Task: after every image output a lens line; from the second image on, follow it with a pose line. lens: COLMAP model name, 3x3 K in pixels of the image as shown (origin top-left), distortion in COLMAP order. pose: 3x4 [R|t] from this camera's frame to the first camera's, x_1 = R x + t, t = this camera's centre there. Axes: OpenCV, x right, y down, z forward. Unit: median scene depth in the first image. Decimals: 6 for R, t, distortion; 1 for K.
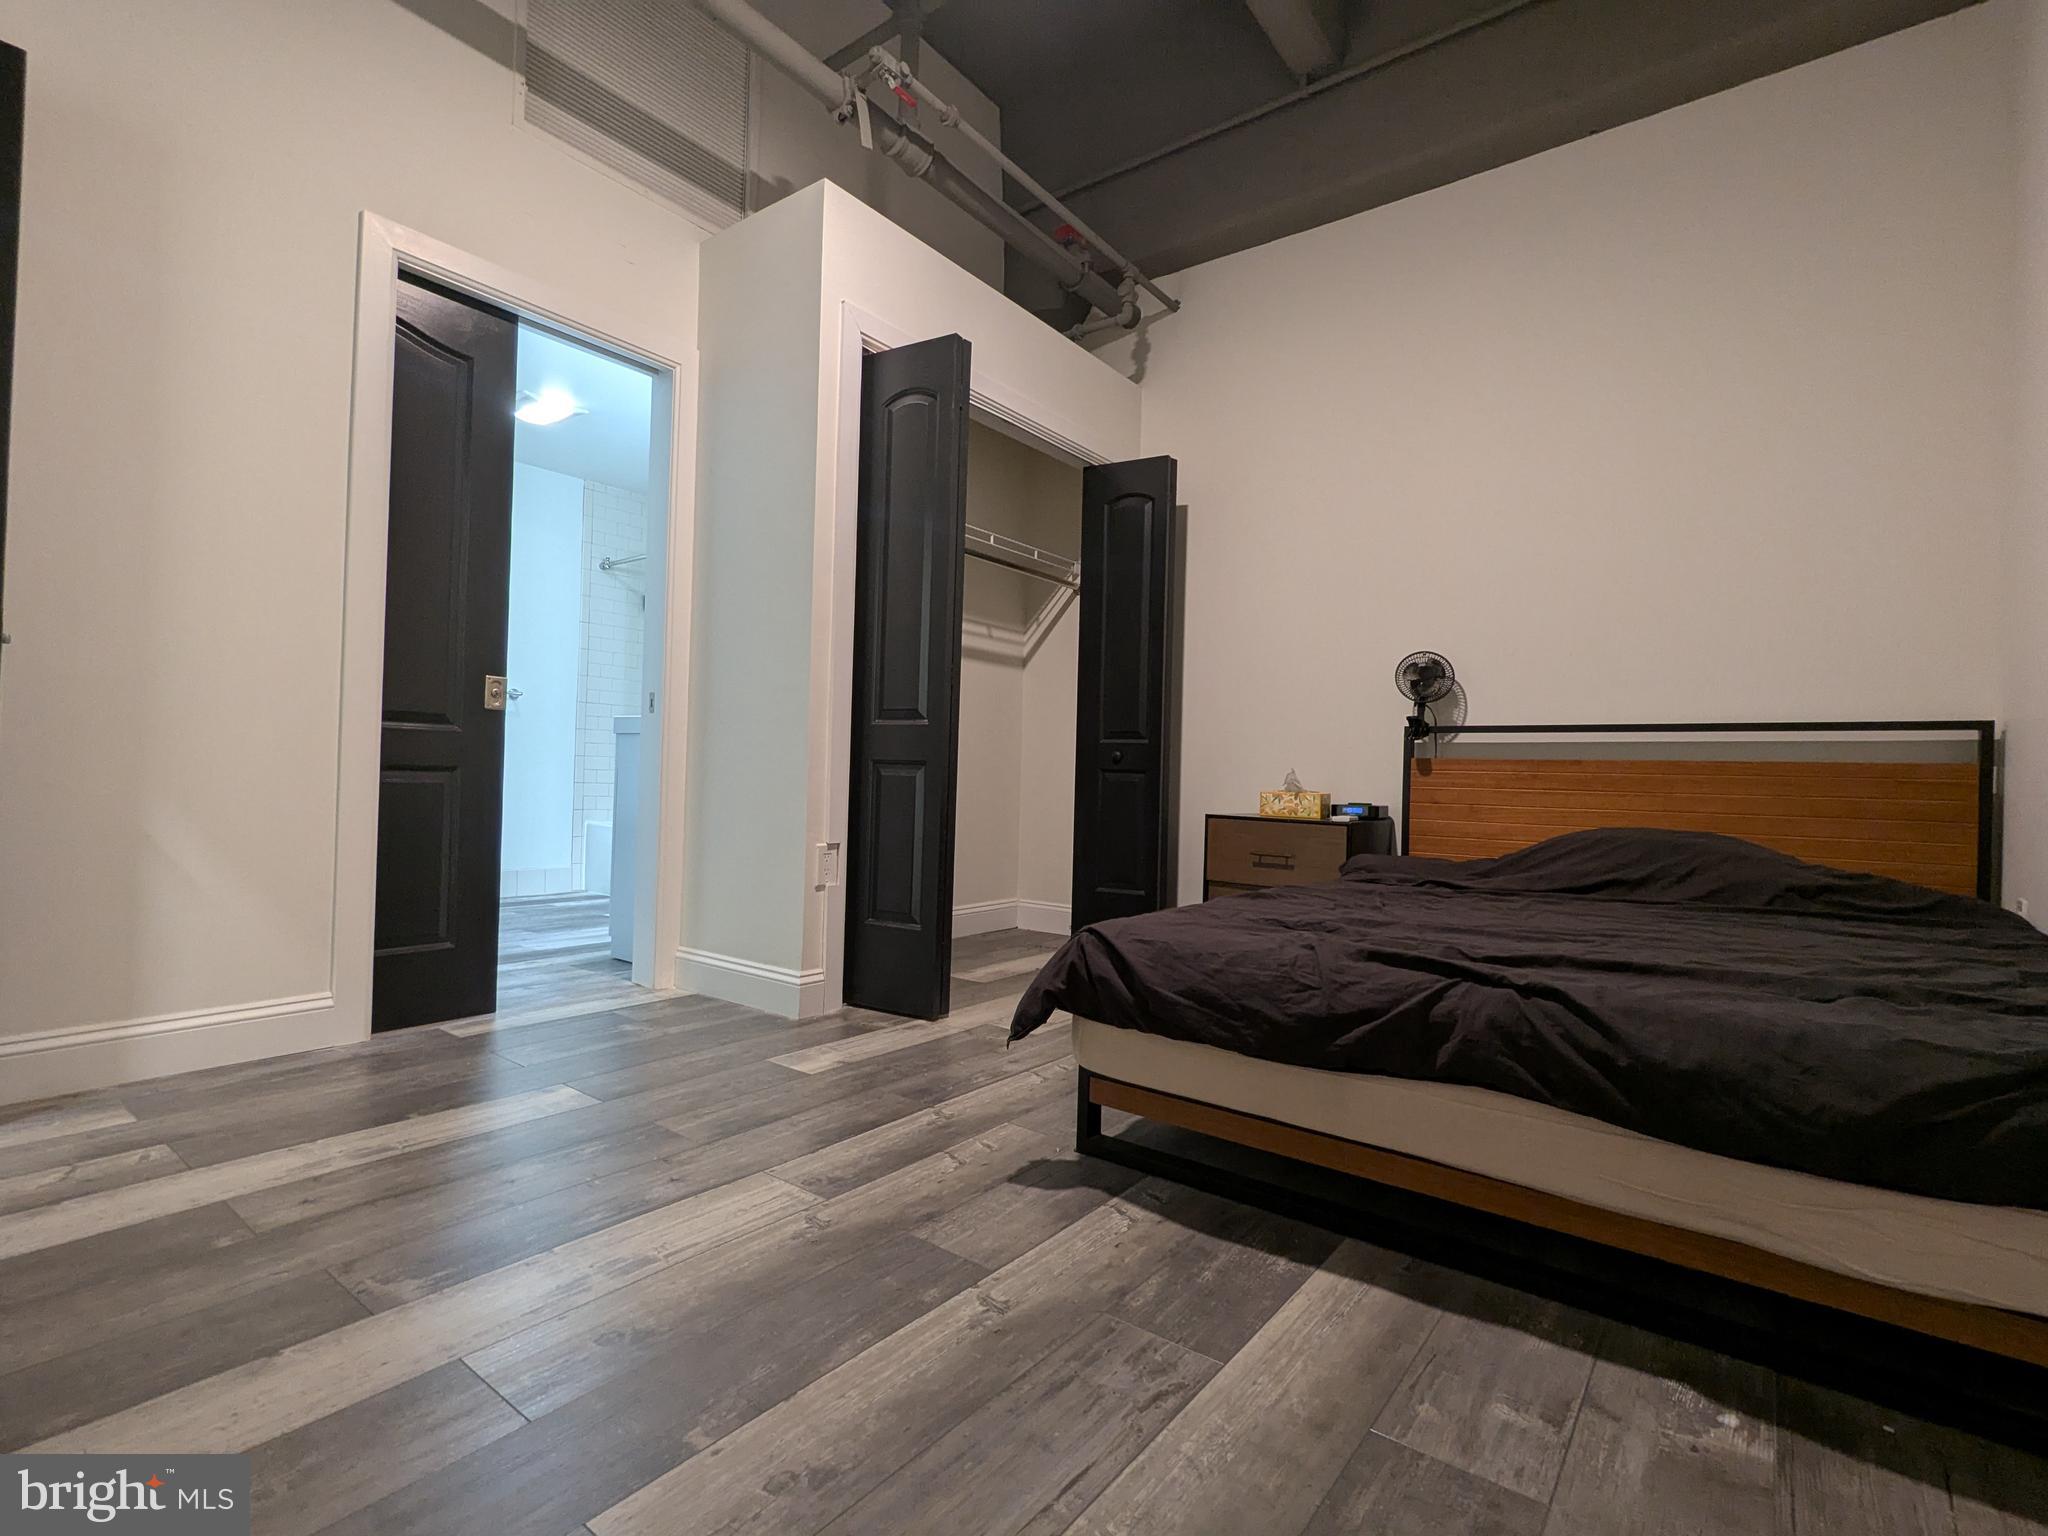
lens RADIAL K [[986.3, 0, 1016.8], [0, 986.3, 773.4], [0, 0, 1]] dist [-0.001229, 0.004888]
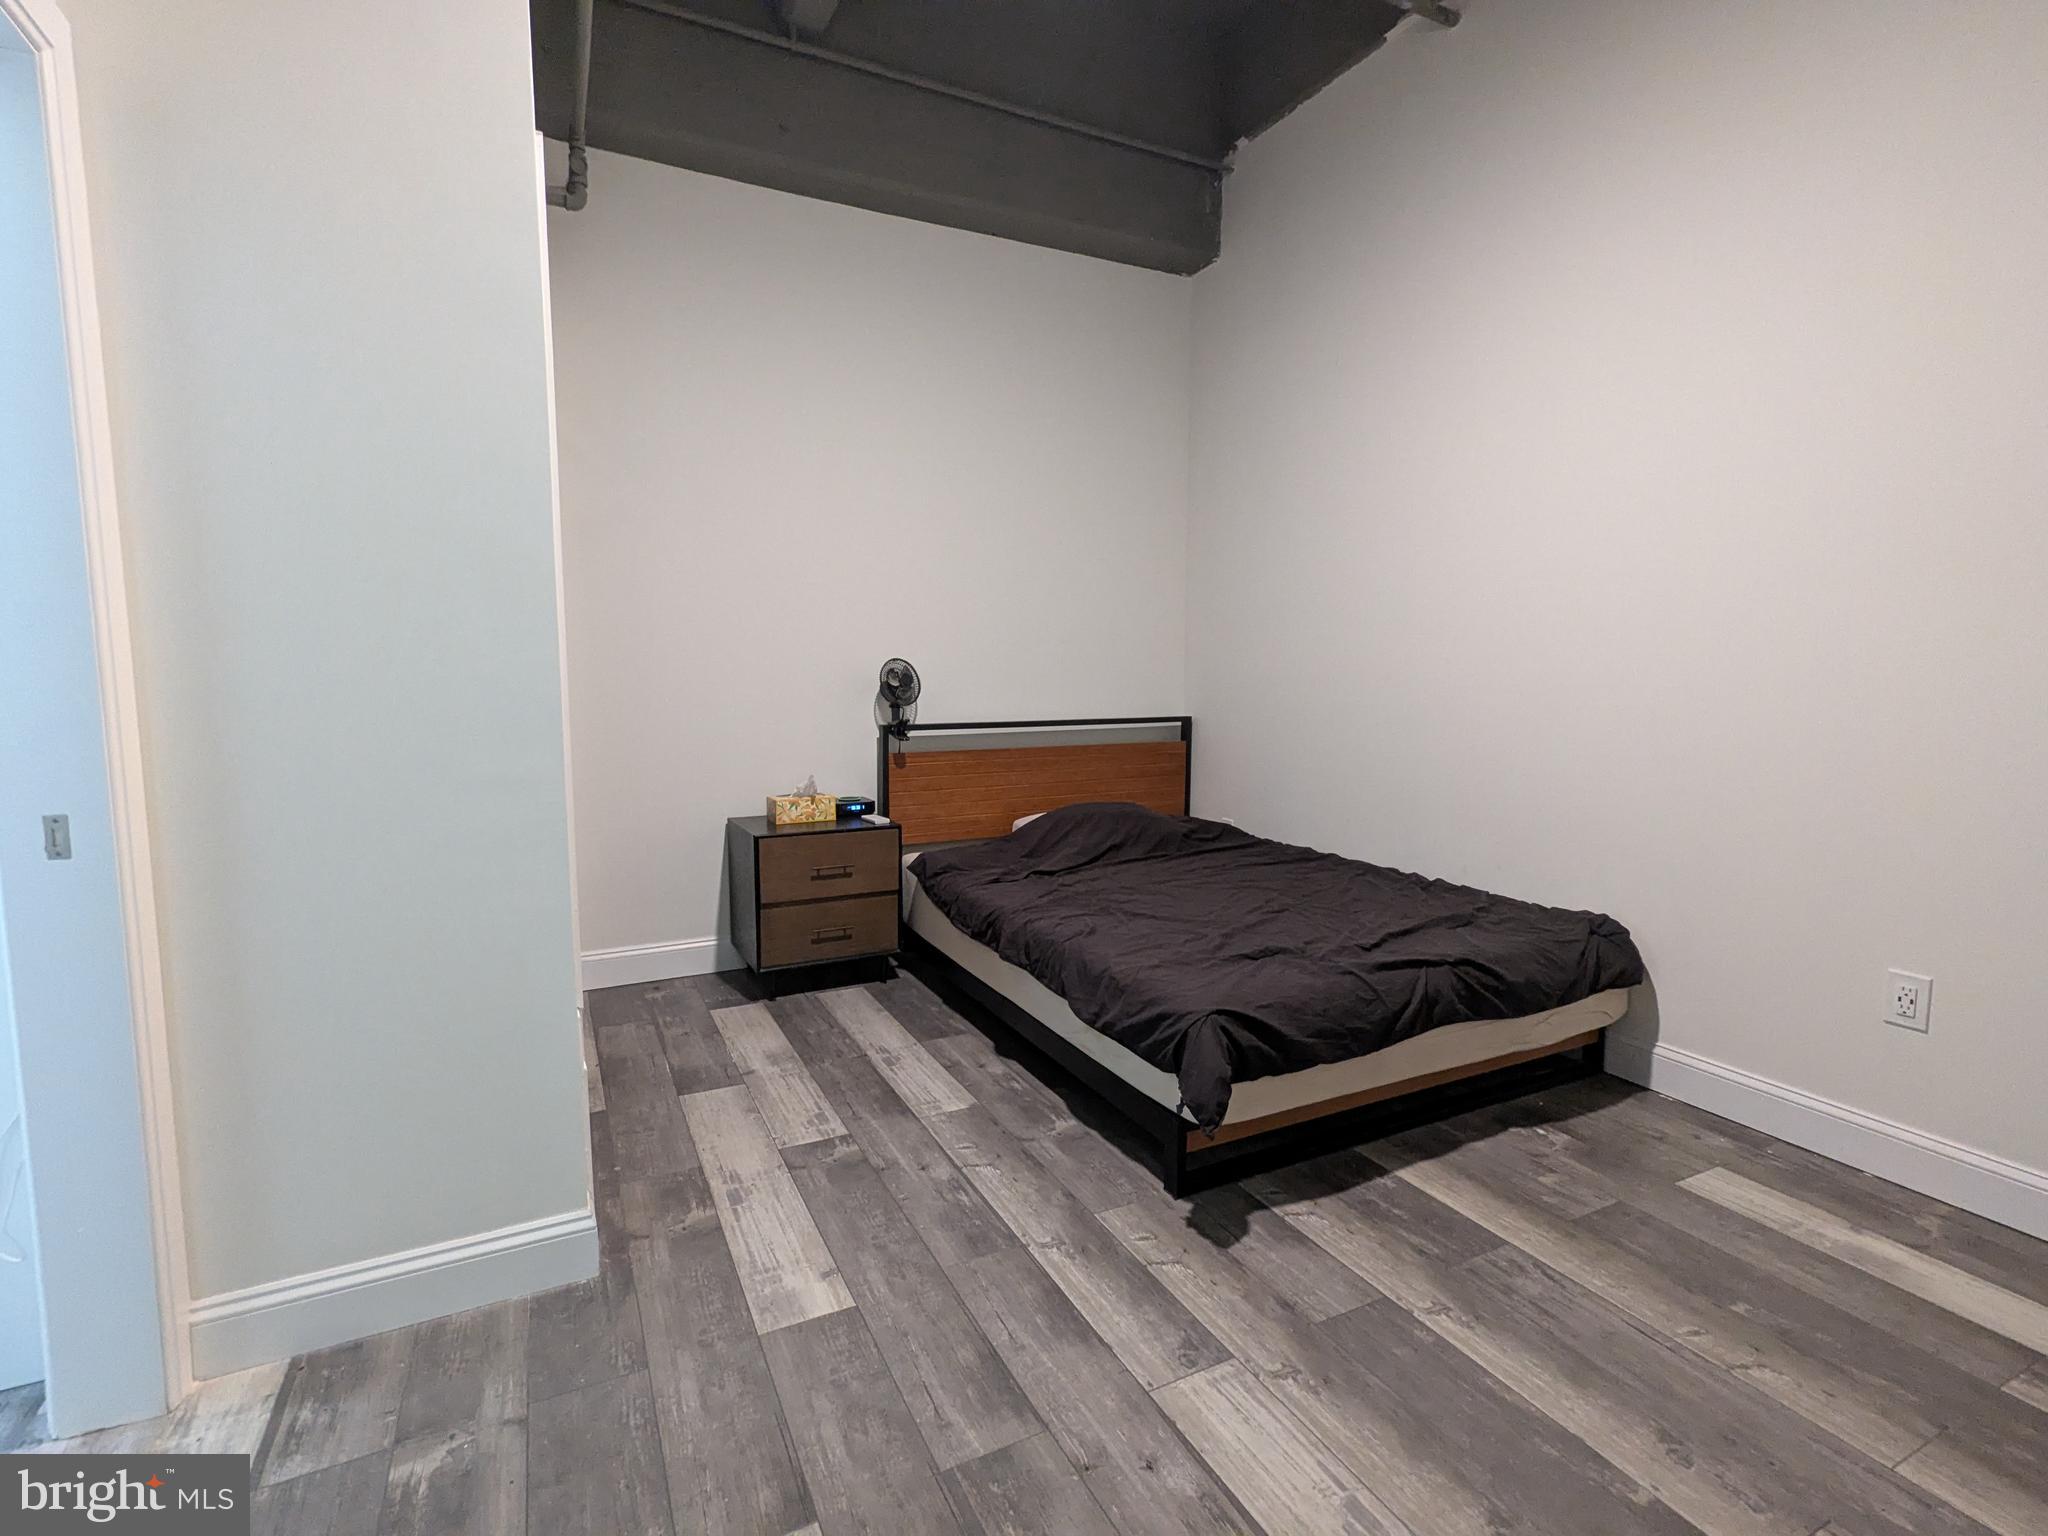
lens RADIAL K [[986.3, 0, 1031.6], [0, 986.3, 756.2], [0, 0, 1]] dist [-0.001229, 0.004888]
pose [[0.420171, -0.113303, 0.900344, -0.973366], [0.007193, 0.992559, 0.121551, -0.265938], [-0.907416, -0.044596, 0.417860, 0.686983]]
